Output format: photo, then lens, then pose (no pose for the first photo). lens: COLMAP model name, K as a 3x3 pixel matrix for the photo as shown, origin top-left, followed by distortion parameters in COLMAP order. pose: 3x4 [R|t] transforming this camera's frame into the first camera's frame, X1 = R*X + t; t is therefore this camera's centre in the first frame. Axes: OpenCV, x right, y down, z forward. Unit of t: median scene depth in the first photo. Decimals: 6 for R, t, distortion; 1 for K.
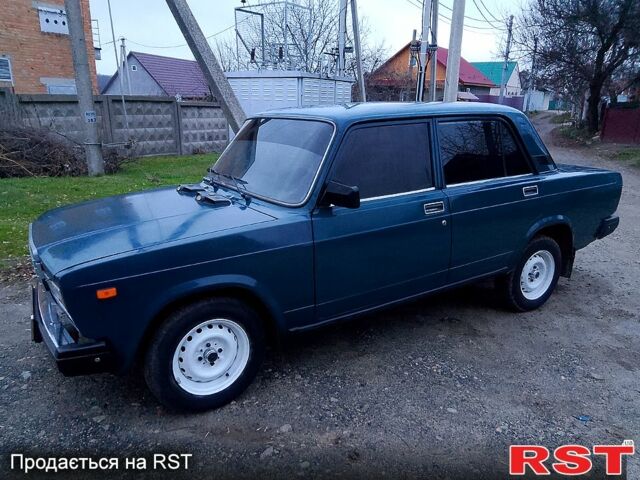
lens RADIAL K [[490.5, 0, 322.7], [0, 490.5, 238.3], [0, 0, 1]] dist [0.025791, -0.010933]
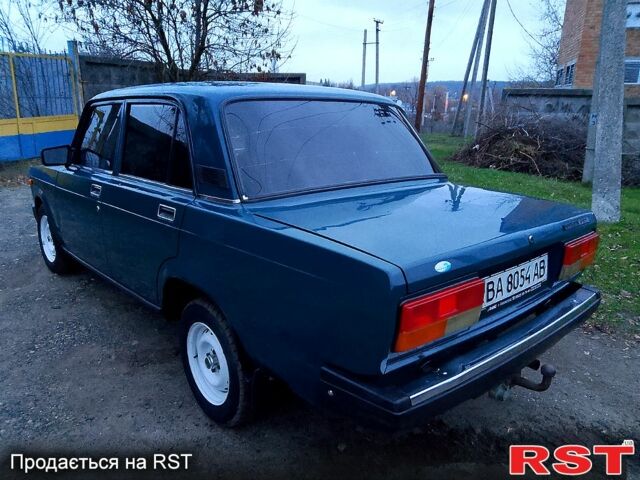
lens RADIAL K [[496.0, 0, 320.0], [0, 496.0, 240.0], [0, 0, 1]] dist [0.035833, -0.001433]
pose [[0.160706, 0.256096, -0.953199, 0.229586], [-0.275637, 0.938973, 0.205803, -0.053281], [0.947733, 0.229663, 0.221488, 0.220657]]
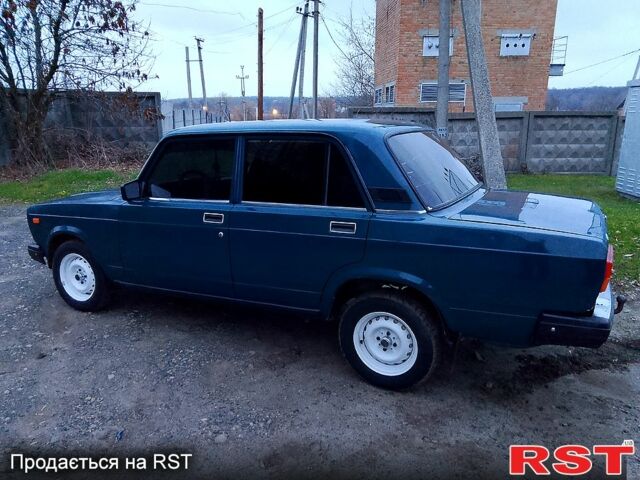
lens RADIAL K [[490.5, 0, 322.7], [0, 490.5, 238.3], [0, 0, 1]] dist [0.025791, -0.010933]
pose [[0.528120, 0.192333, -0.827102, 0.224570], [-0.216180, 0.972372, 0.088079, -0.029722], [0.821191, 0.132287, 0.555108, 0.109783]]
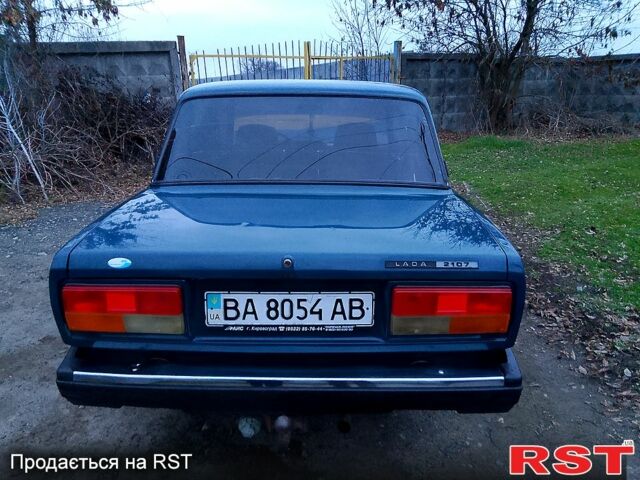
lens RADIAL K [[490.5, 0, 322.7], [0, 490.5, 238.3], [0, 0, 1]] dist [0.025791, -0.010933]
pose [[-0.540204, 0.236438, -0.807636, 0.199839], [-0.220315, 0.886510, 0.406891, -0.086299], [0.812183, 0.397739, -0.426806, 0.332680]]
